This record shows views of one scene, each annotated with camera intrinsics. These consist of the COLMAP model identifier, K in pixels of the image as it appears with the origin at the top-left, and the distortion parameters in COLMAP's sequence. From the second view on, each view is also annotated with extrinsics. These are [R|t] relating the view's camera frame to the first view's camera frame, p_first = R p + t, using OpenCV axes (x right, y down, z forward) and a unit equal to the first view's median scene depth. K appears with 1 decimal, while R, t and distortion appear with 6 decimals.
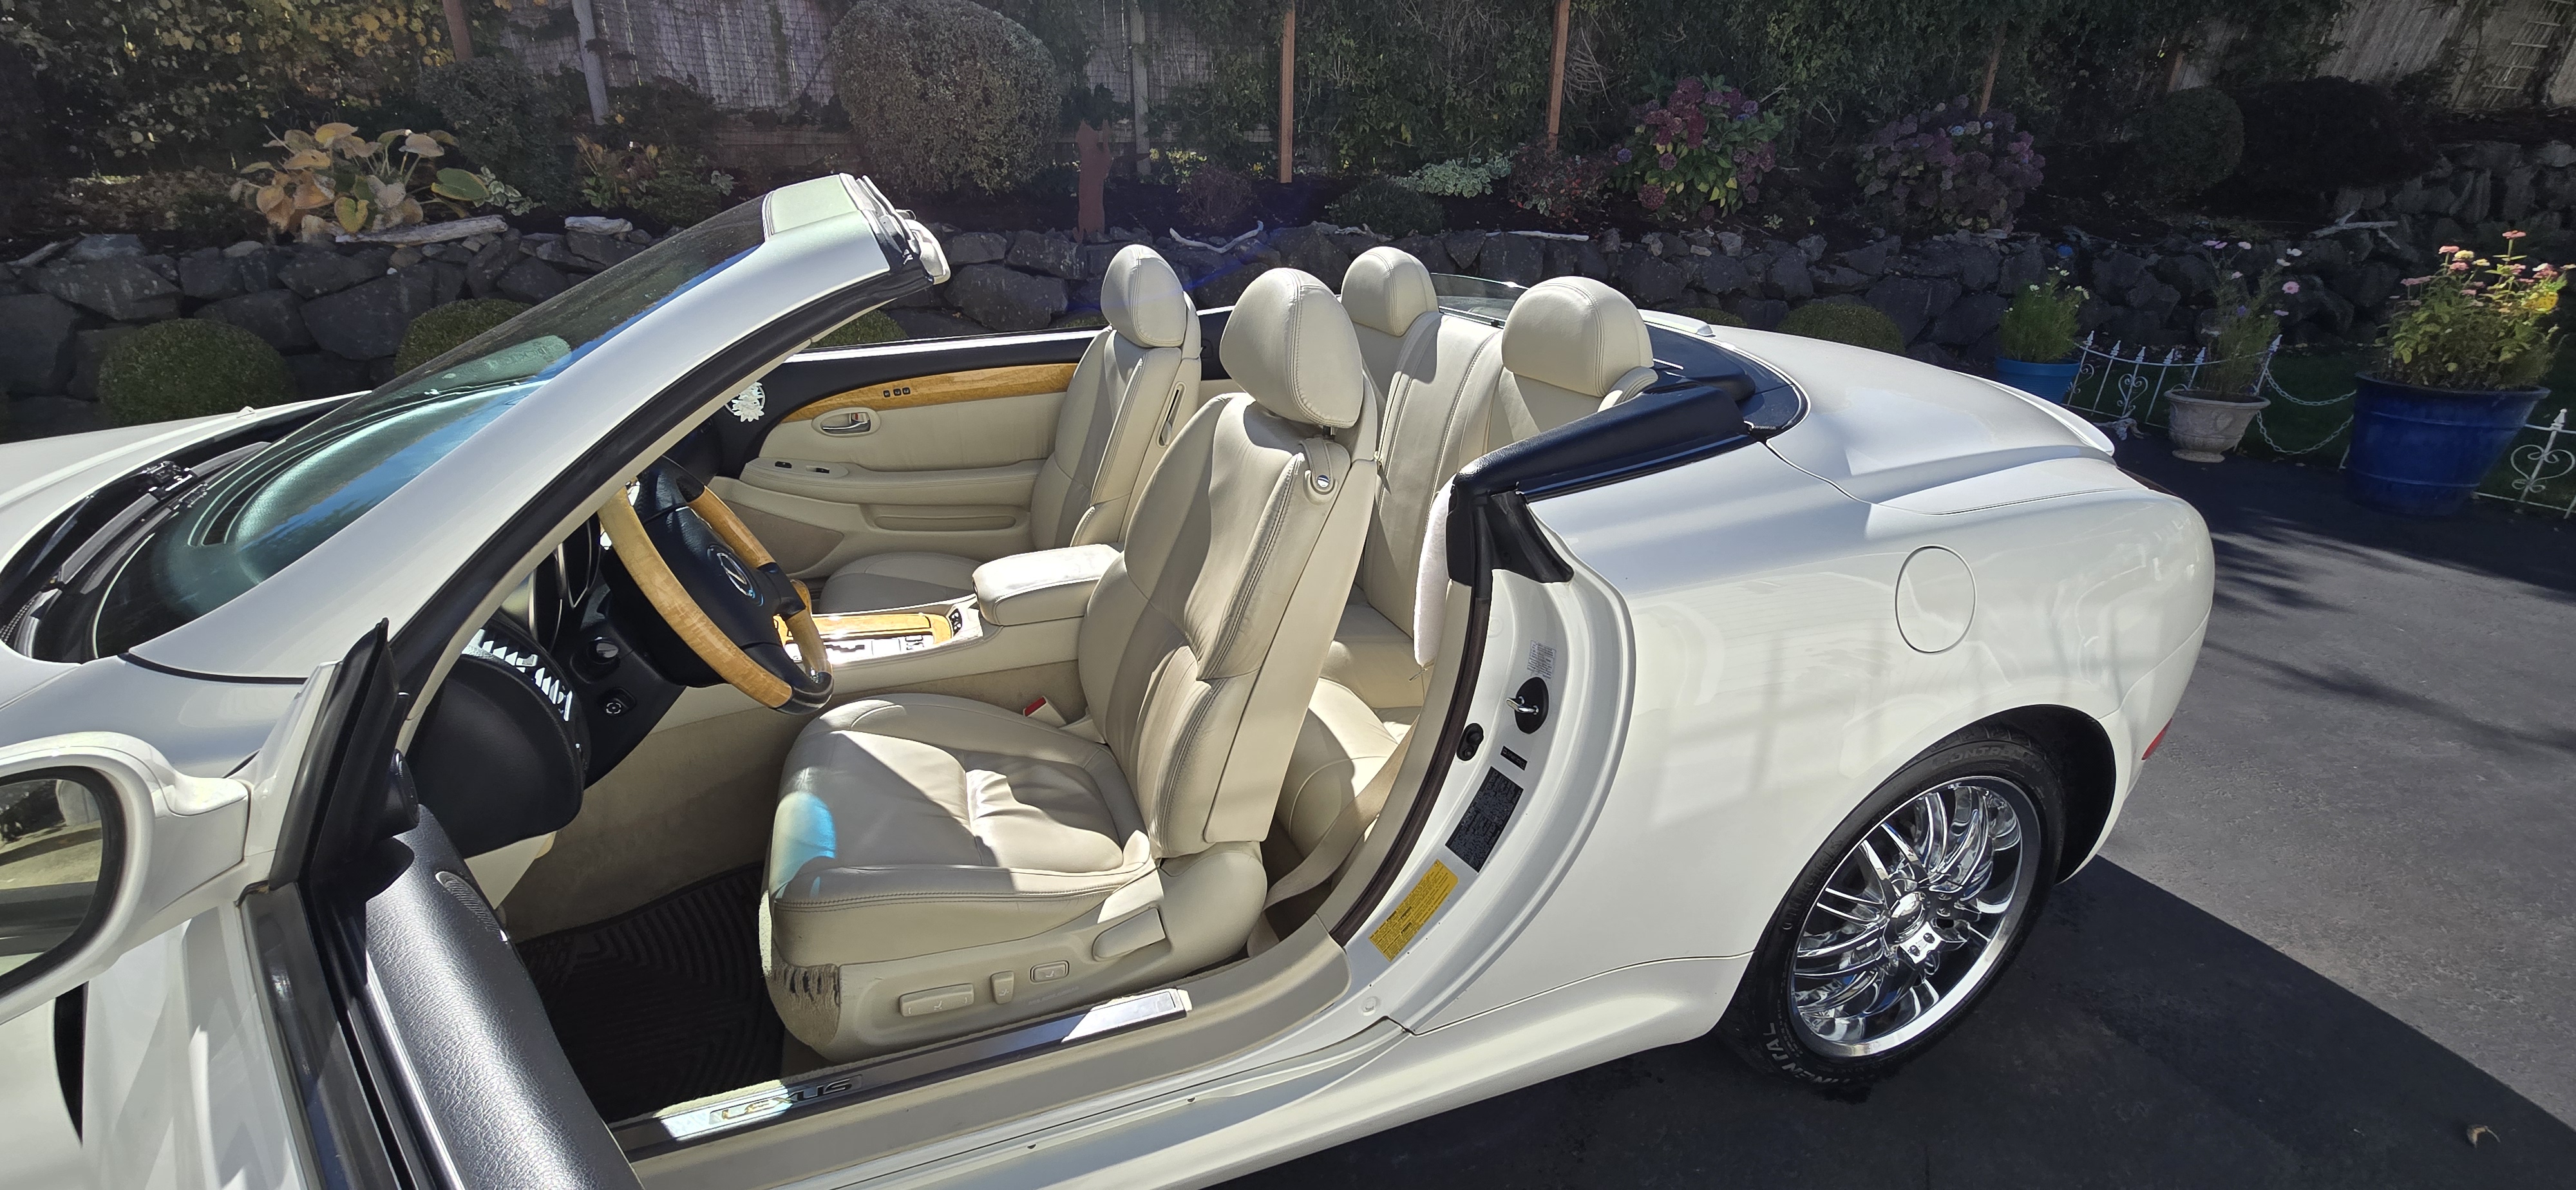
lens RADIAL K [[1047.2, 0, 1281.1], [0, 1047.2, 590.4], [0, 0, 1]] dist [-0.005551, 0.000661]
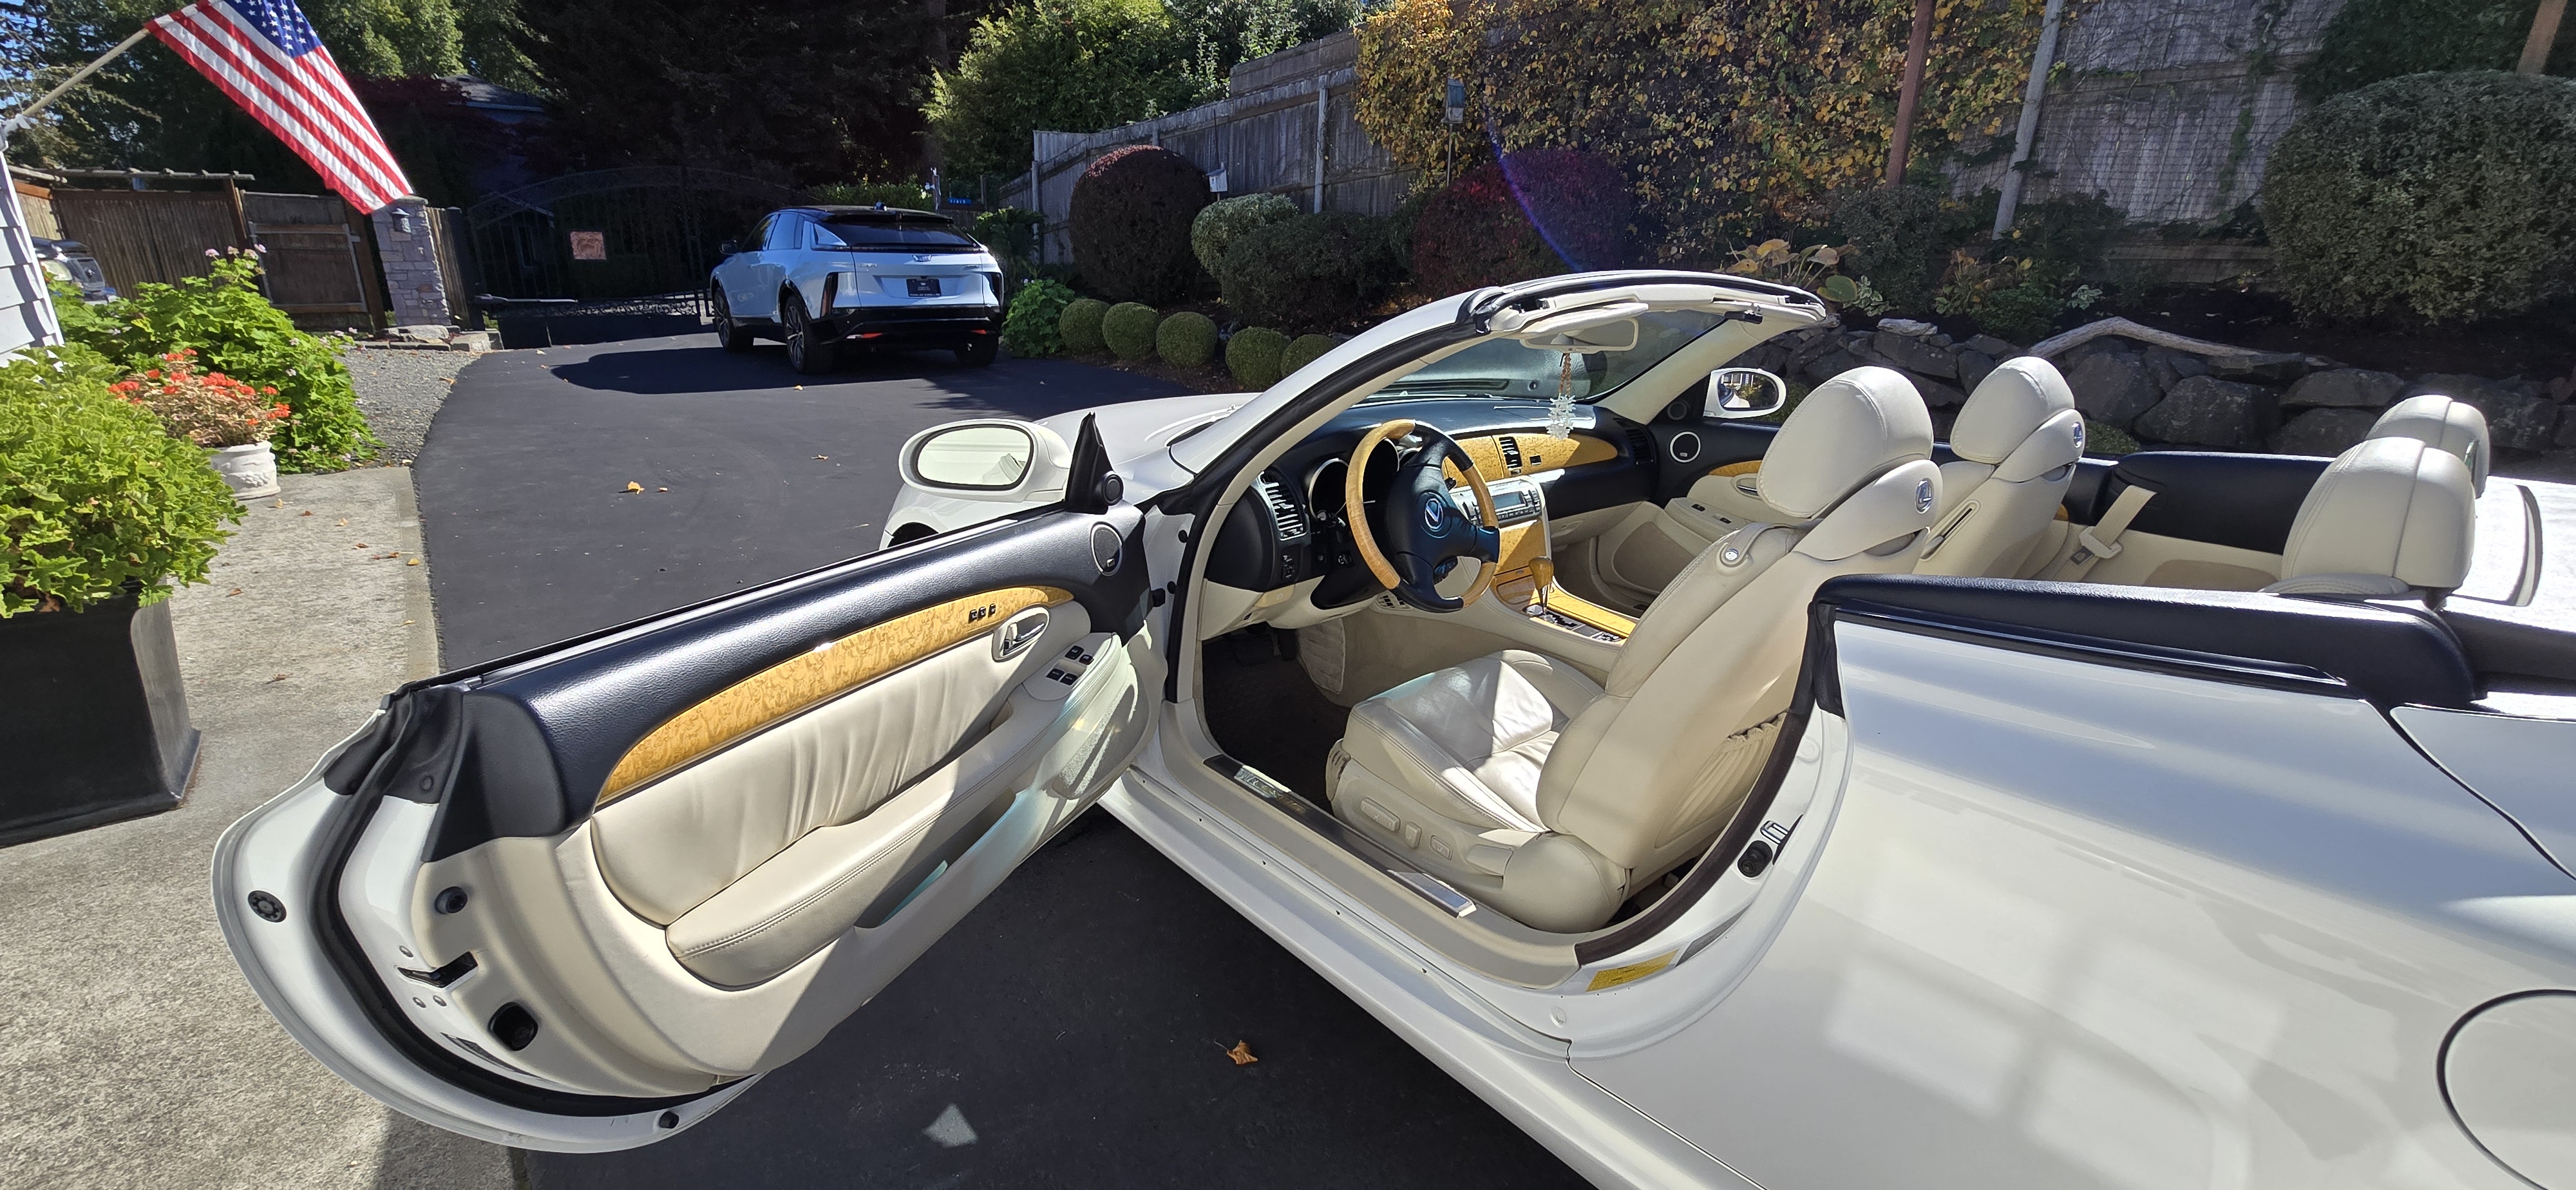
lens RADIAL K [[1047.2, 0, 1279.8], [0, 1047.2, 589.3], [0, 0, 1]] dist [-0.005551, 0.000661]
pose [[0.341839, 0.285697, -0.895278, 0.157240], [-0.372255, 0.915906, 0.150144, -0.011595], [0.862886, 0.281947, 0.419445, 0.033842]]
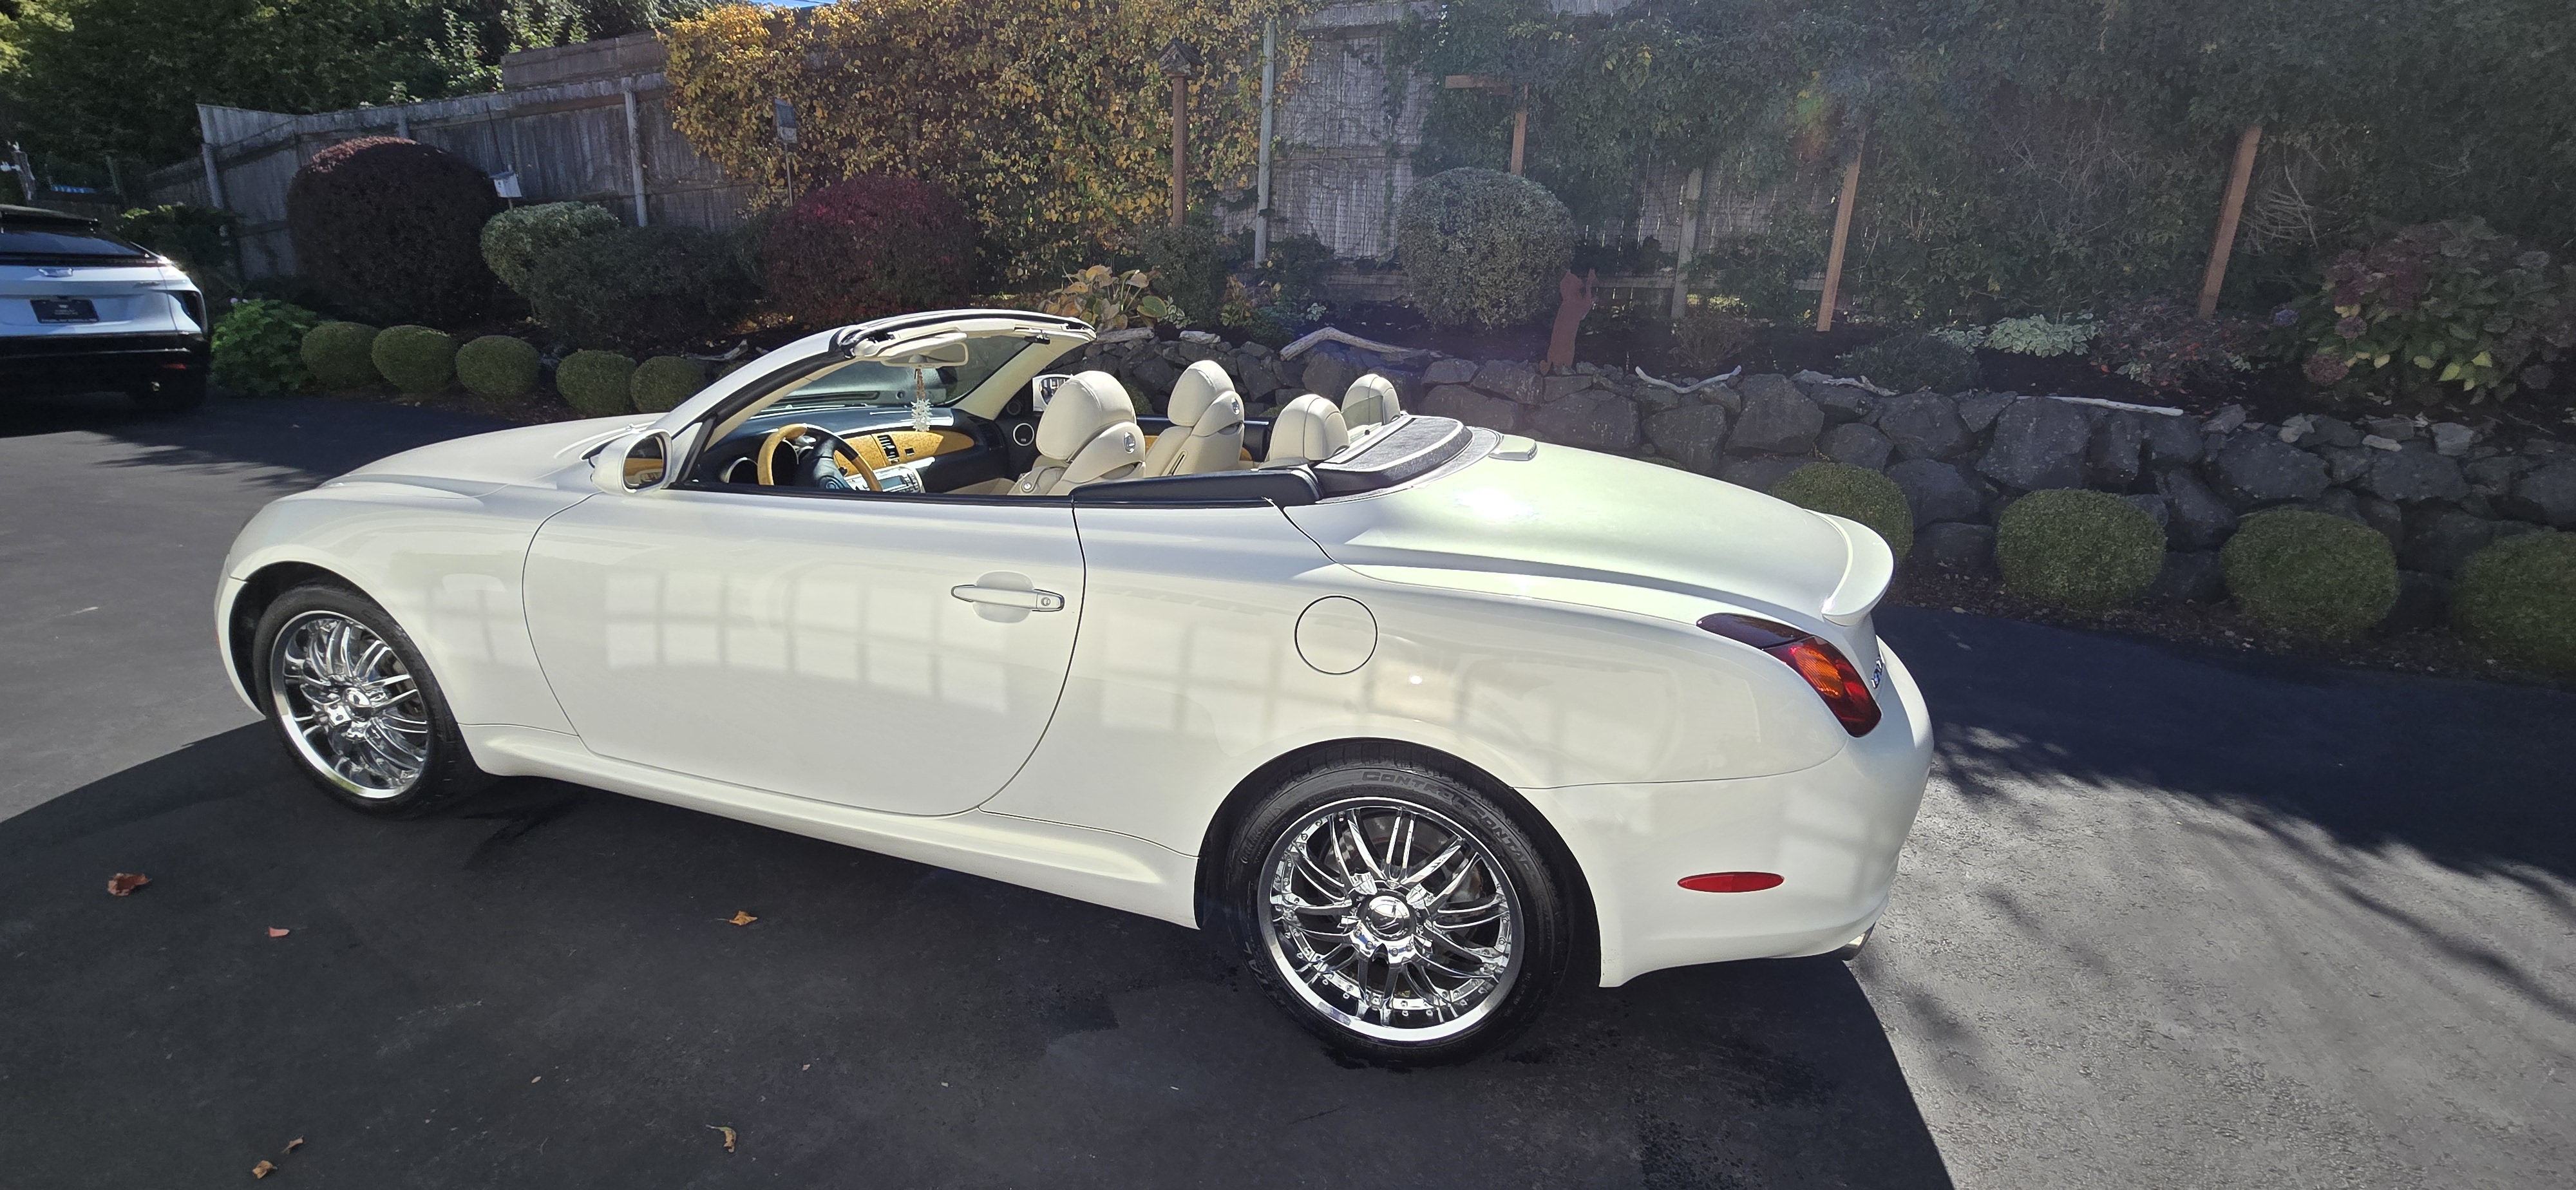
lens RADIAL K [[1047.2, 0, 1284.5], [0, 1047.2, 586.2], [0, 0, 1]] dist [-0.005551, 0.000661]
pose [[0.794254, 0.185266, -0.578651, 0.269159], [-0.253279, 0.966640, -0.038161, 0.002912], [0.552277, 0.176870, 0.814682, -0.030612]]
